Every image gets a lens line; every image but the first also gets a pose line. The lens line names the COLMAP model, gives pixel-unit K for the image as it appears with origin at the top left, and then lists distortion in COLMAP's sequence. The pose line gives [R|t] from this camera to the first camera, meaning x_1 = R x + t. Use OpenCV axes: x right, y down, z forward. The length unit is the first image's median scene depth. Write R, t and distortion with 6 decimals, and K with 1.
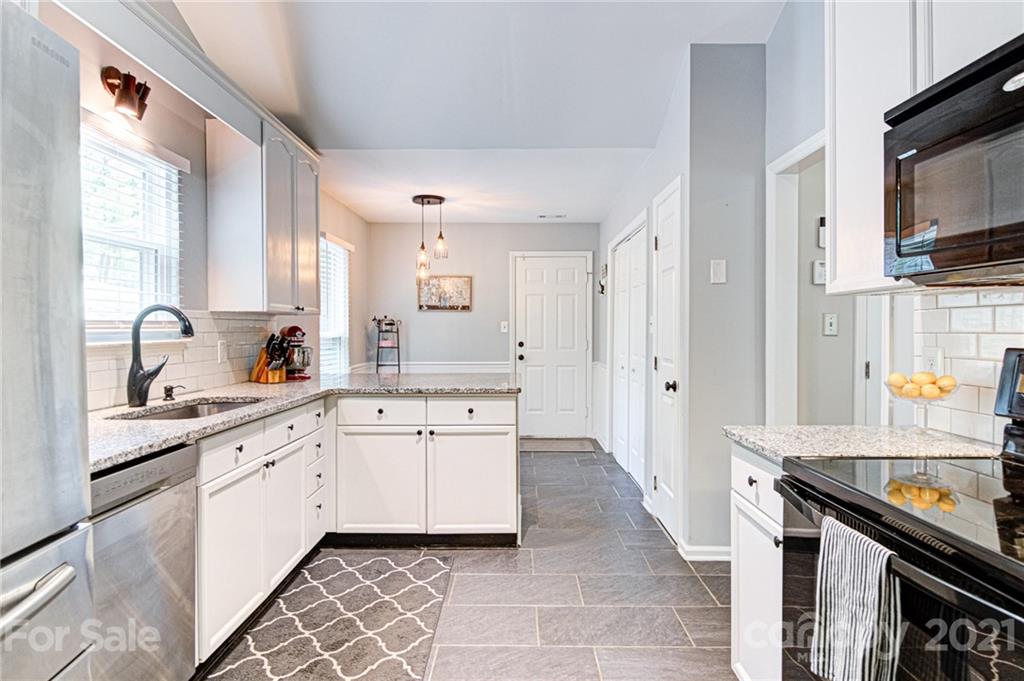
lens RADIAL K [[533.8, 0, 513.5], [0, 533.8, 340.5], [0, 0, 1]] dist [0.003888, -0.002450]
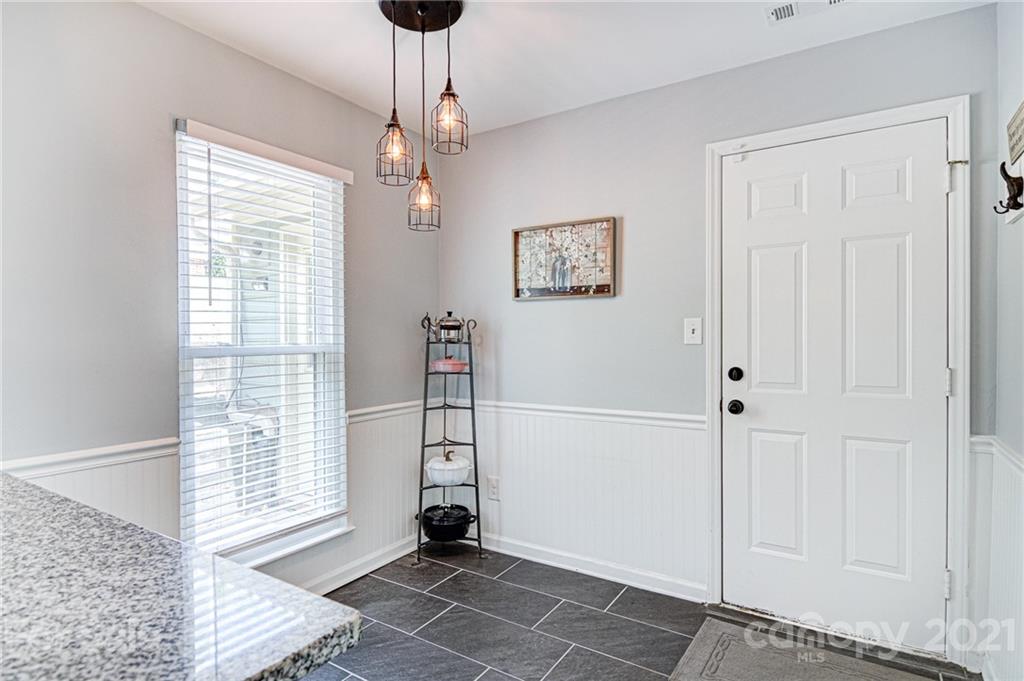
lens RADIAL K [[533.8, 0, 513.5], [0, 533.8, 340.5], [0, 0, 1]] dist [0.003888, -0.002450]
pose [[0.840495, 0.000055, -0.541820, 0.090739], [-0.004495, 0.999966, -0.006871, -0.014285], [0.541801, 0.008210, 0.840467, 0.579637]]
